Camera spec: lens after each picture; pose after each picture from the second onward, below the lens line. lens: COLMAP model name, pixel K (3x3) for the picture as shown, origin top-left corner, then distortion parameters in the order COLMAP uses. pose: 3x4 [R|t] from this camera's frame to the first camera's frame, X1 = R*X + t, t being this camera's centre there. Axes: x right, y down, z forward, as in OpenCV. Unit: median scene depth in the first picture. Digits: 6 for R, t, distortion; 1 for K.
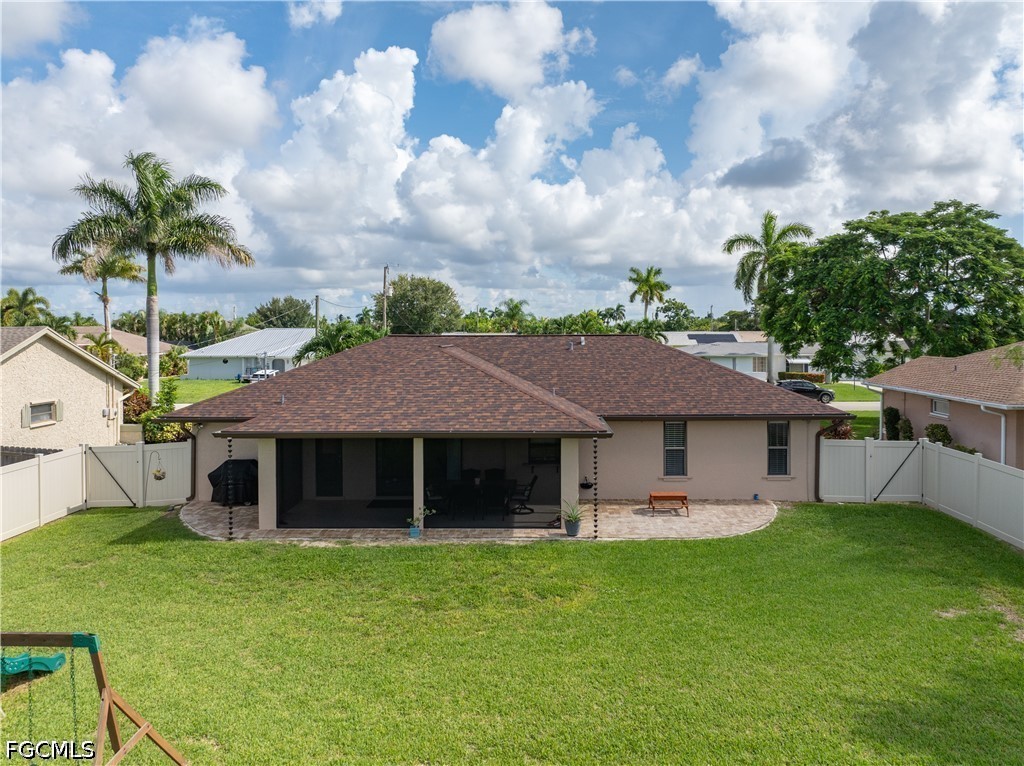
lens RADIAL K [[735.3, 0, 555.8], [0, 735.3, 334.3], [0, 0, 1]] dist [-0.034651, 0.000364]
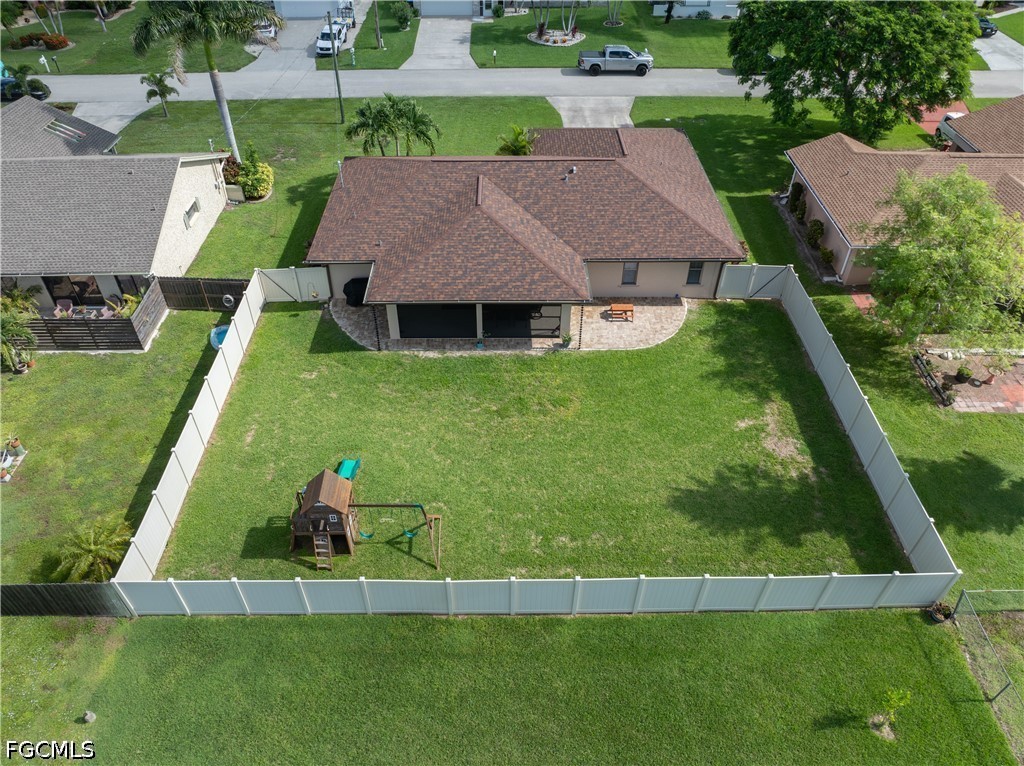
lens RADIAL K [[721.3, 0, 512.0], [0, 721.3, 379.5], [0, 0, 1]] dist [-0.036338, -0.002386]
pose [[0.999953, 0.009499, 0.001833, -0.103425], [-0.008342, 0.750744, 0.660541, -0.763181], [0.004899, -0.660525, 0.750788, -0.358349]]
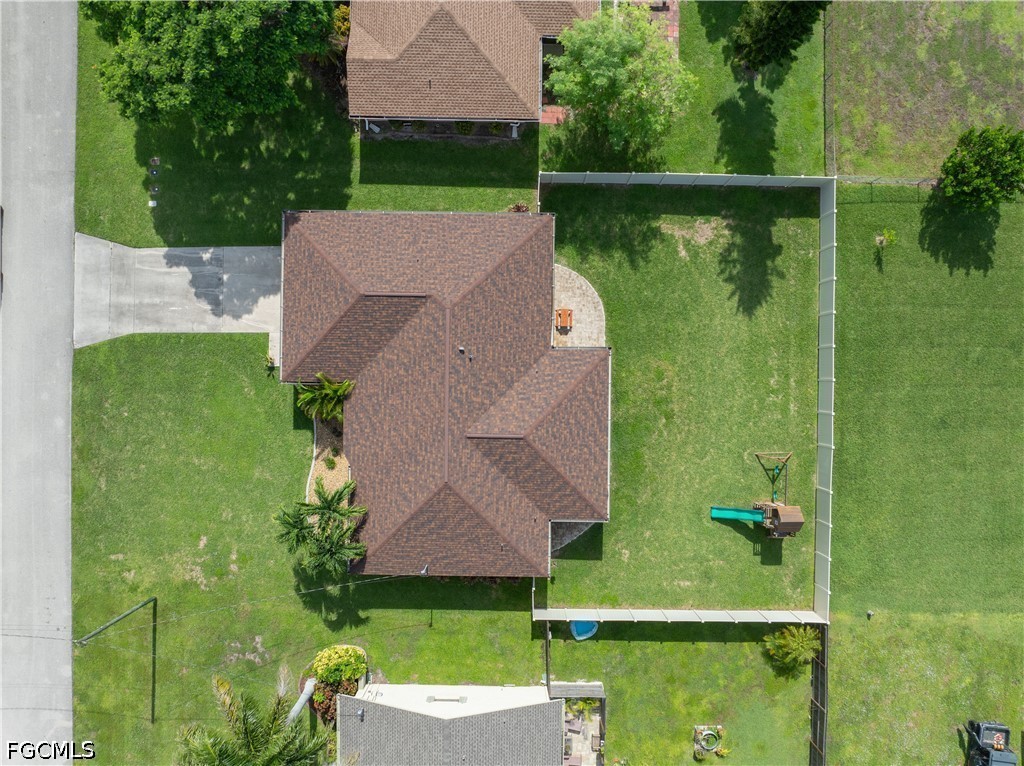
lens RADIAL K [[721.3, 0, 512.0], [0, 721.3, 379.5], [0, 0, 1]] dist [-0.036338, -0.002386]
pose [[0.032320, -0.999447, 0.007798, -0.044845], [0.000587, 0.007821, 0.999969, -1.883165], [-0.999477, -0.032314, 0.000840, 1.167572]]
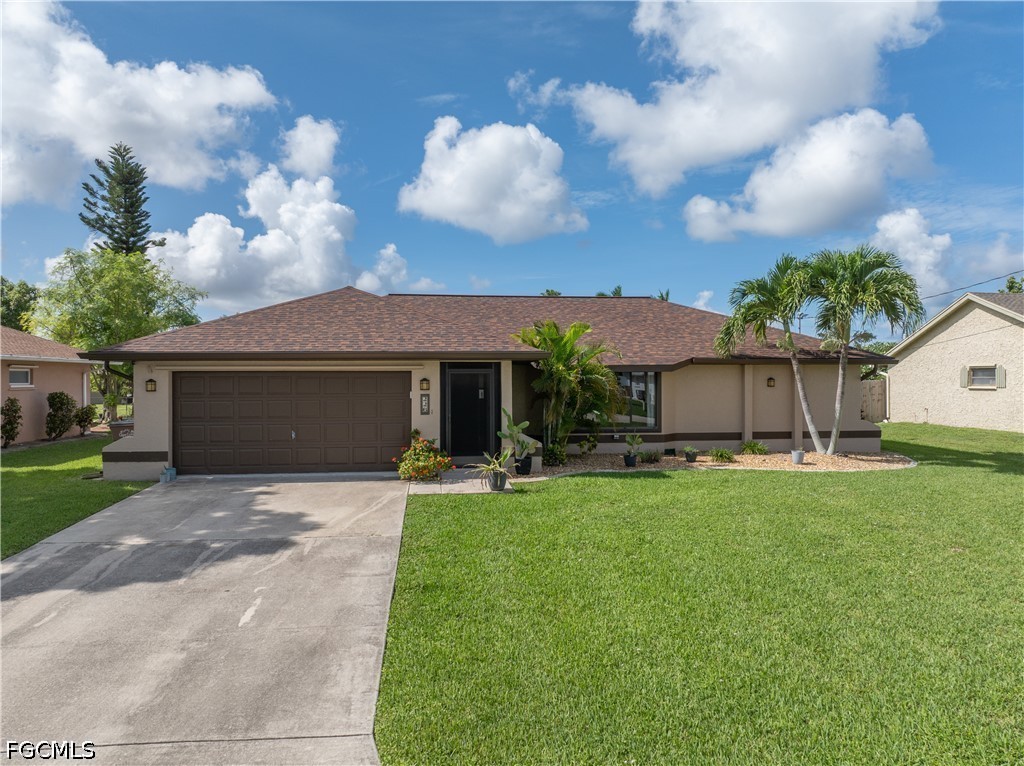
lens RADIAL K [[721.3, 0, 512.0], [0, 721.3, 379.5], [0, 0, 1]] dist [-0.036338, -0.002386]
pose [[-0.996592, 0.007279, -0.082169, 0.045938], [0.006228, 0.999896, 0.013039, 0.135093], [0.082255, 0.012483, -0.996533, 2.570745]]
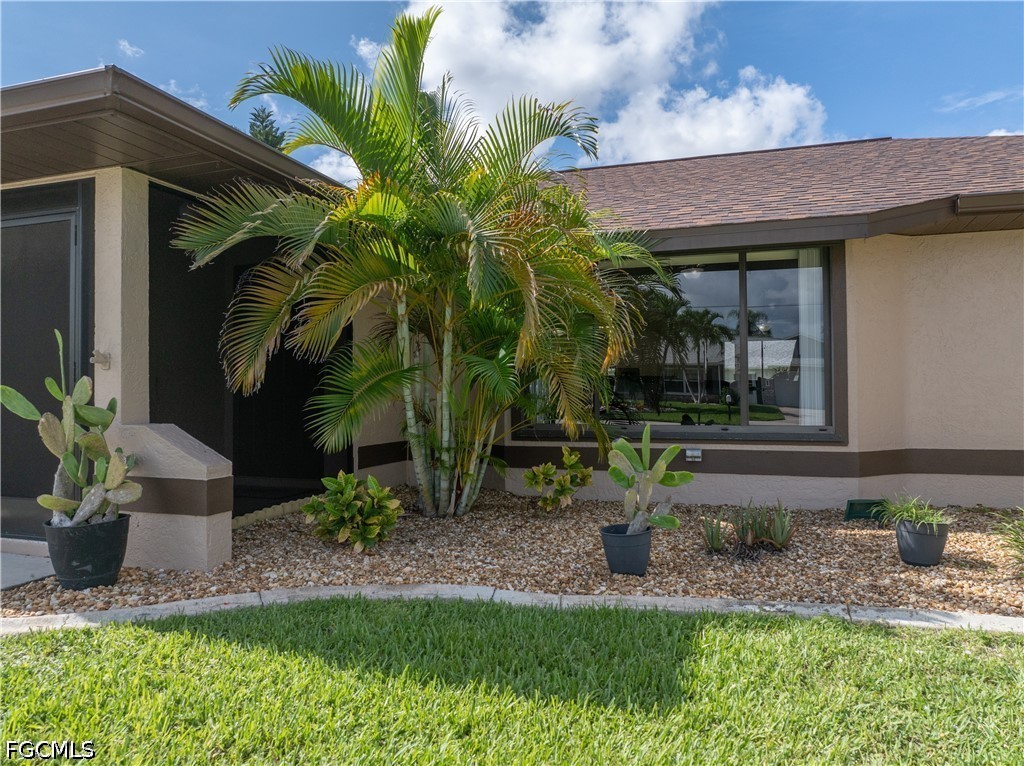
lens RADIAL K [[721.3, 0, 512.0], [0, 721.3, 379.5], [0, 0, 1]] dist [-0.036338, -0.002386]
pose [[-0.946434, 0.018547, 0.322363, -0.202728], [0.012756, 0.999717, -0.020069, 0.199092], [-0.322644, -0.014882, -0.946403, 1.931727]]
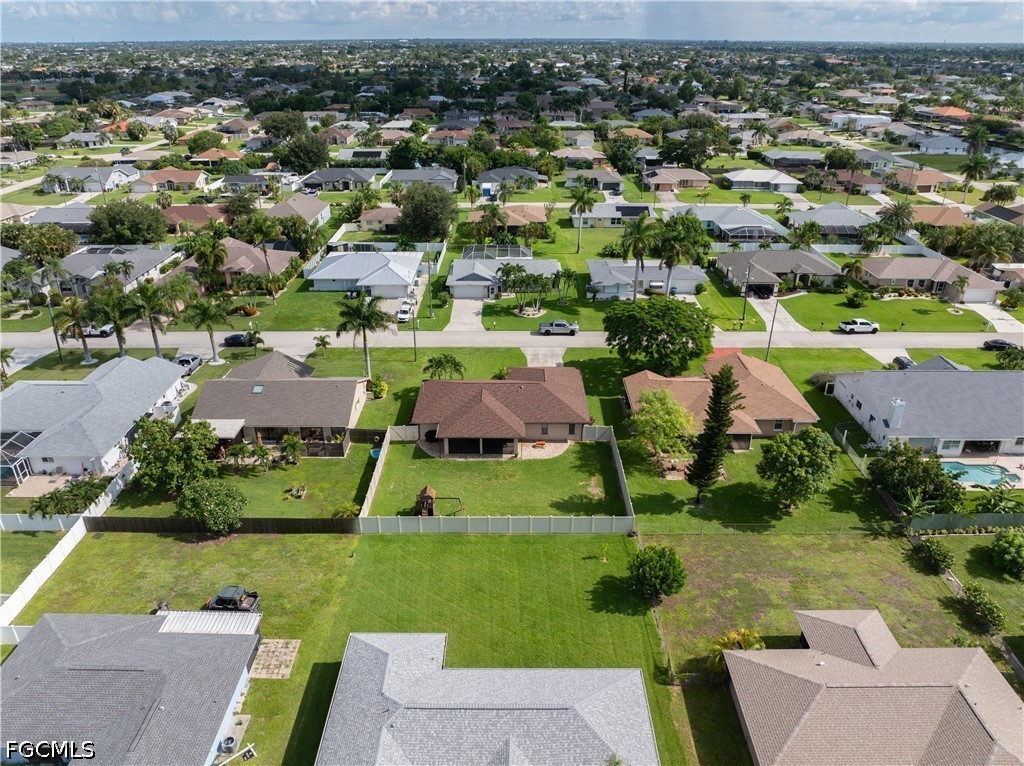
lens RADIAL K [[721.3, 0, 512.0], [0, 721.3, 379.5], [0, 0, 1]] dist [-0.036338, -0.002386]
pose [[0.999736, 0.014781, -0.017583, 0.060251], [-0.005794, 0.902988, 0.429626, -1.841777], [0.022228, -0.429411, 0.902836, -2.492076]]
